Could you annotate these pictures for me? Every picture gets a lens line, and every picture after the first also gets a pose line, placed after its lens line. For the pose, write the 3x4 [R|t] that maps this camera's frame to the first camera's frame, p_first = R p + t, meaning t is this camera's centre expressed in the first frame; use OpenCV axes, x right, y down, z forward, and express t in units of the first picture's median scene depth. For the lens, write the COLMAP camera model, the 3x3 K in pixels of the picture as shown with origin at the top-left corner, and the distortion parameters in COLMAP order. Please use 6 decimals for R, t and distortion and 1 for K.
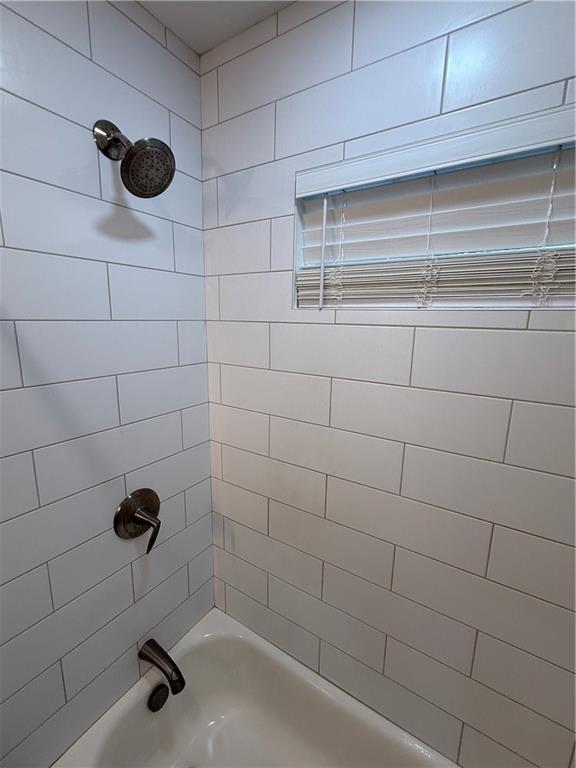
lens RADIAL K [[337.0, 0, 286.2], [0, 337.0, 387.1], [0, 0, 1]] dist [0.000082, 0.000167]
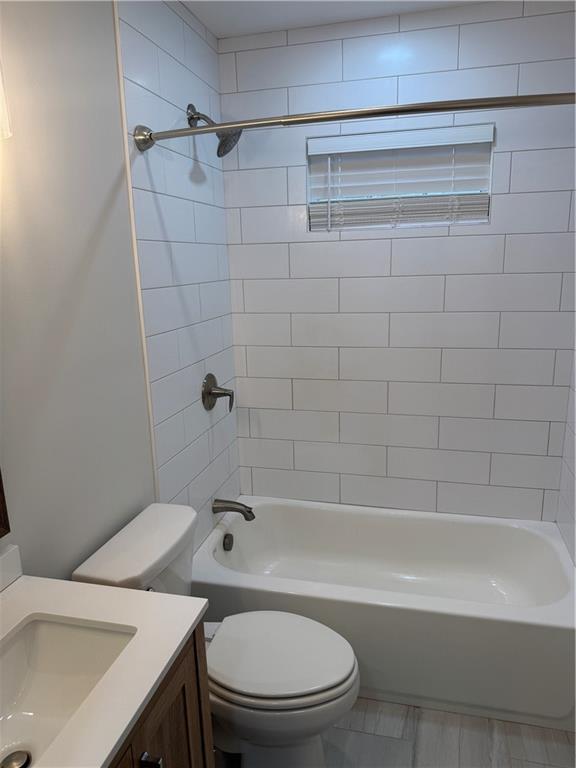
lens RADIAL K [[543.8, 0, 287.8], [0, 543.8, 396.7], [0, 0, 1]] dist [0.038475, -0.055555]
pose [[0.948028, -0.120523, 0.294476, -0.868575], [0.106578, 0.992305, 0.063017, 0.324186], [-0.299805, -0.028358, 0.953579, -1.264334]]
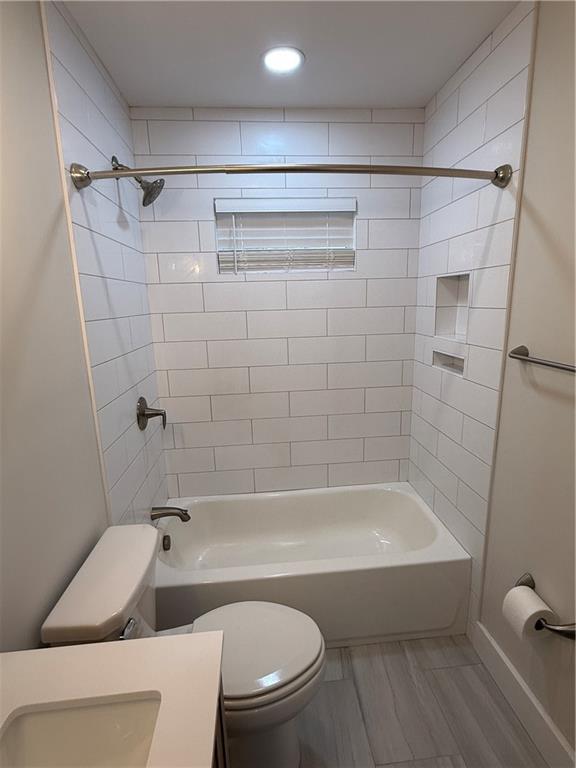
lens RADIAL K [[382.5, 0, 281.2], [0, 382.5, 386.6], [0, 0, 1]] dist [0.000709, 0.000182]
pose [[0.785413, -0.174149, 0.593969, -1.050772], [0.166316, 0.983691, 0.068493, 0.271146], [-0.596210, 0.044991, 0.801567, -0.792832]]
